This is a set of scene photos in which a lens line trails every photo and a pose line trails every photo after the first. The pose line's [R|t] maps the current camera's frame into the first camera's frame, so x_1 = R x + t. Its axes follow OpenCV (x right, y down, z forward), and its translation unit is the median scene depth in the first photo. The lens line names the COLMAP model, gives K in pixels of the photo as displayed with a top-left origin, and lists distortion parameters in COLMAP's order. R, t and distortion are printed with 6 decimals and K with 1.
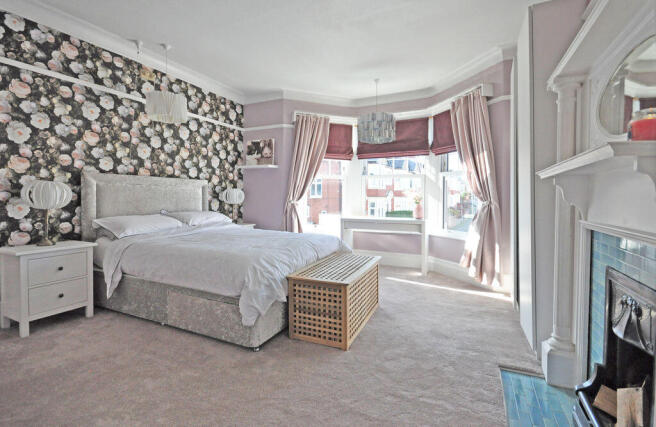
lens RADIAL K [[298.7, 0, 324.9], [0, 298.7, 205.1], [0, 0, 1]] dist [0.001484, 0.000027]
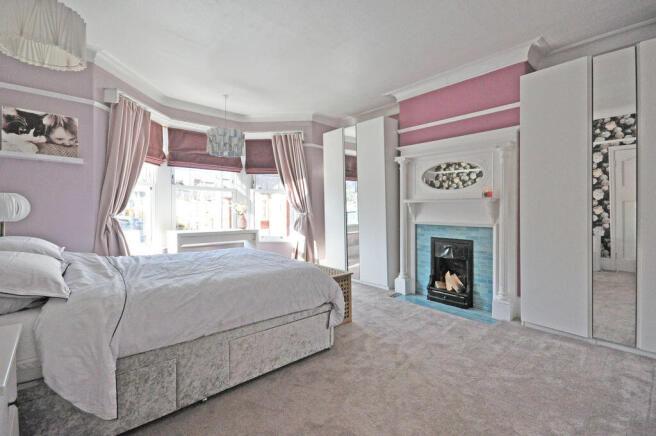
lens RADIAL K [[295.4, 0, 328.3], [0, 295.4, 212.9], [0, 0, 1]] dist [0.000201, 0.000427]
pose [[0.380913, -0.008527, 0.924572, -0.571305], [0.019803, 0.999803, 0.001063, -0.008445], [-0.924399, 0.017904, 0.381007, 0.265362]]
